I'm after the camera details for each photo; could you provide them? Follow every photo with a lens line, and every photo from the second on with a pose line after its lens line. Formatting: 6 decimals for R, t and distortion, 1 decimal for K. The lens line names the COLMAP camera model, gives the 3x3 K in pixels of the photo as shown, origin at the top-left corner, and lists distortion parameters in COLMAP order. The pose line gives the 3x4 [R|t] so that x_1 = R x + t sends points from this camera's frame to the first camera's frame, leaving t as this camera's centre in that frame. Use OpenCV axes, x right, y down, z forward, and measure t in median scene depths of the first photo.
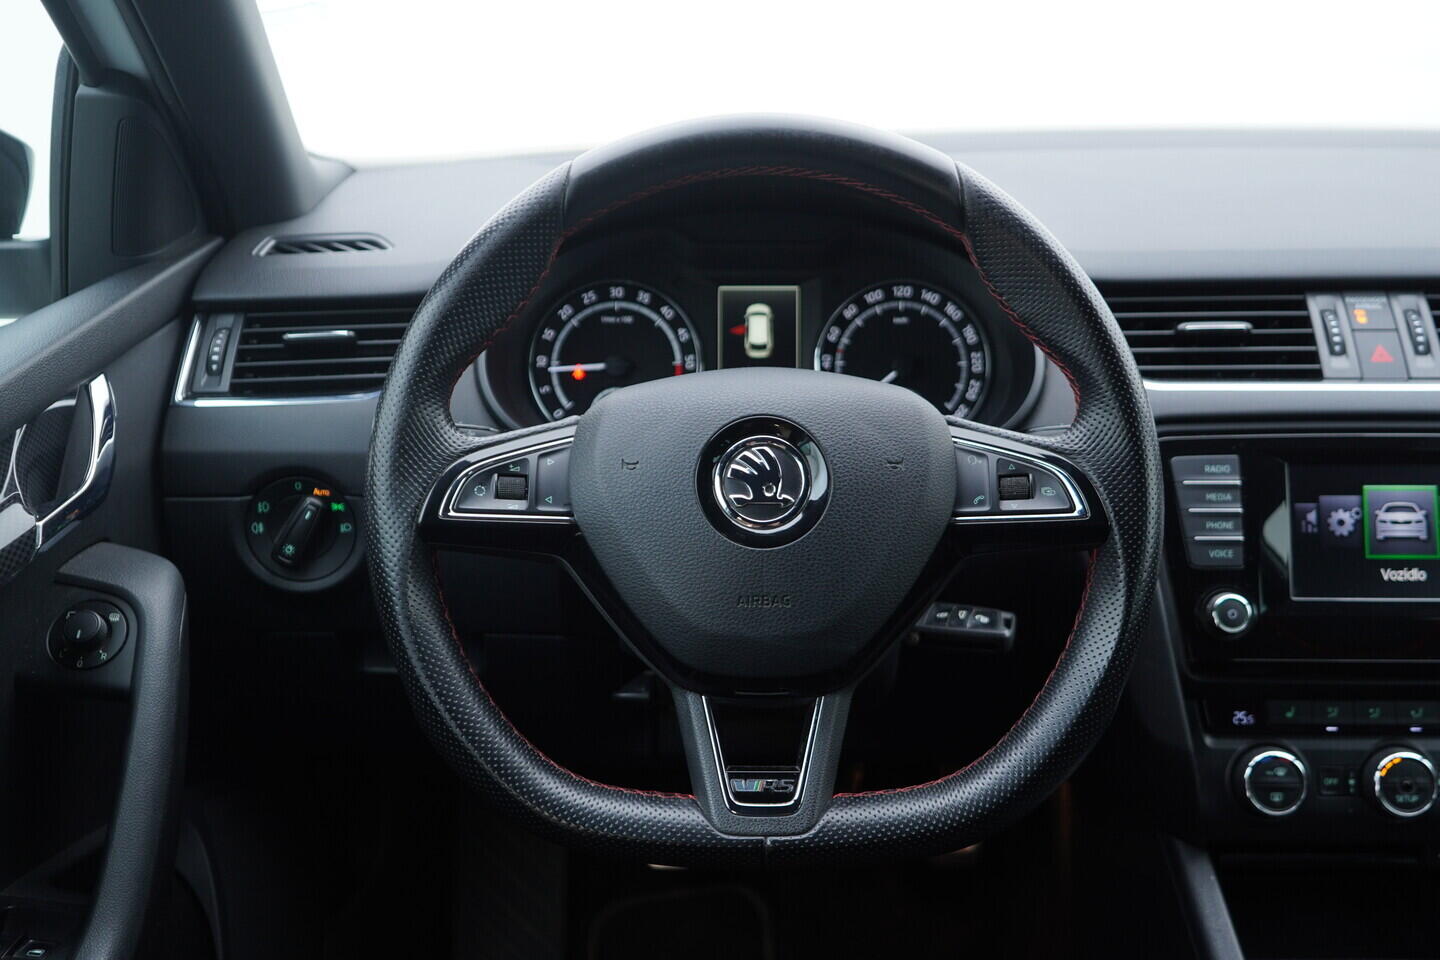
lens RADIAL K [[1478.2, 0, 720.8], [0, 1478.2, 480.7], [0, 0, 1]] dist [0.002821, 0.000000]
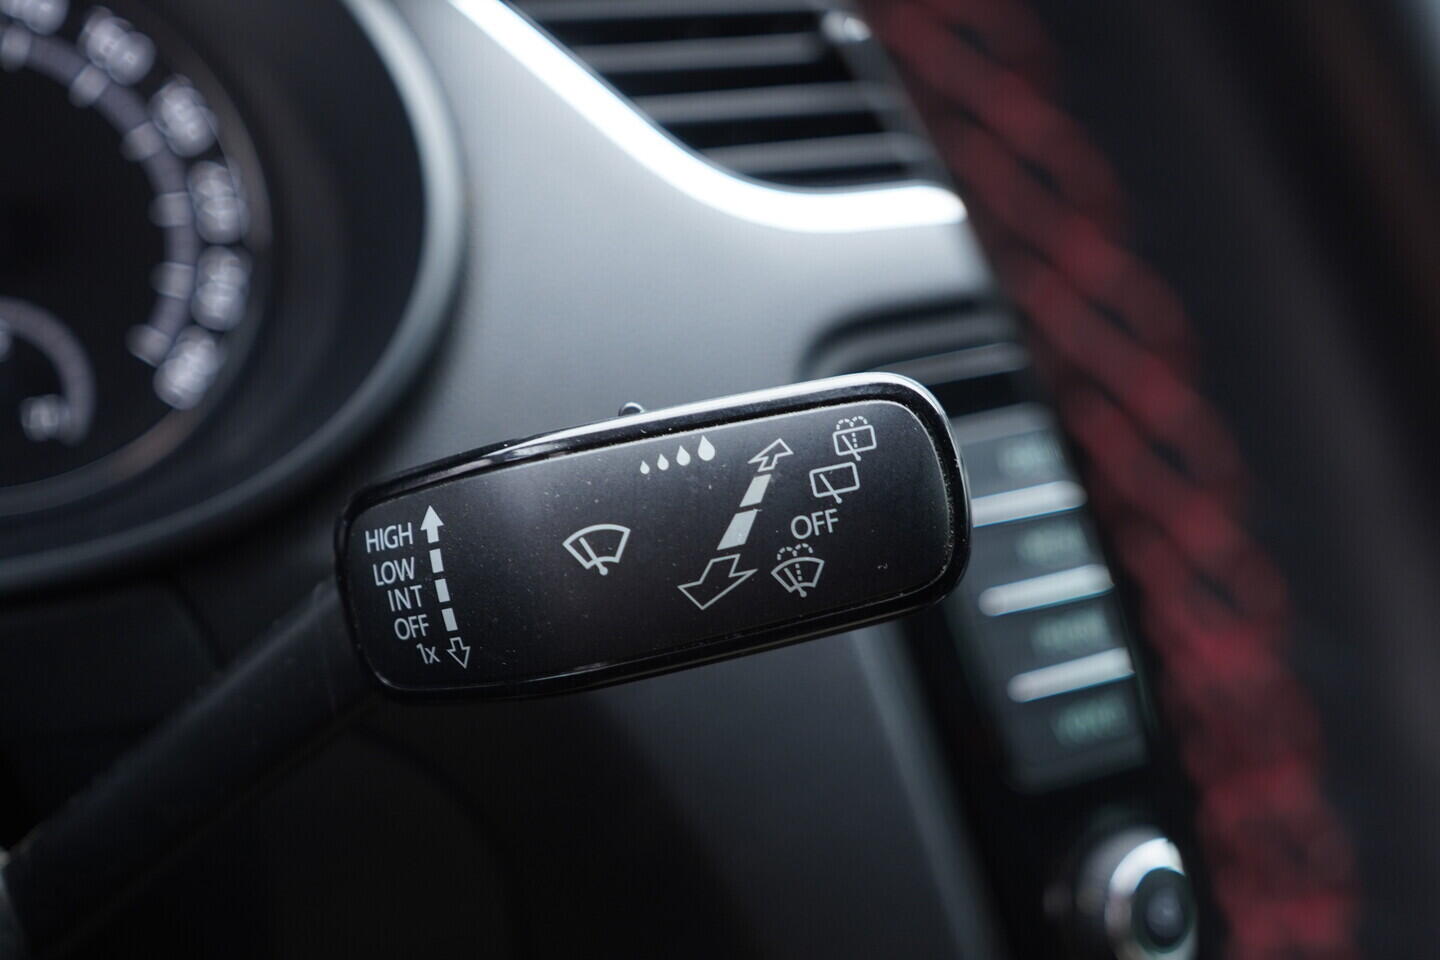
lens RADIAL K [[1478.2, 0, 720.2], [0, 1478.2, 479.1], [0, 0, 1]] dist [0.002821, 0.000000]
pose [[0.887019, -0.158845, 0.433550, 0.136436], [0.128087, 0.986762, 0.099473, -0.043216], [-0.443612, -0.032702, 0.895622, 0.745313]]
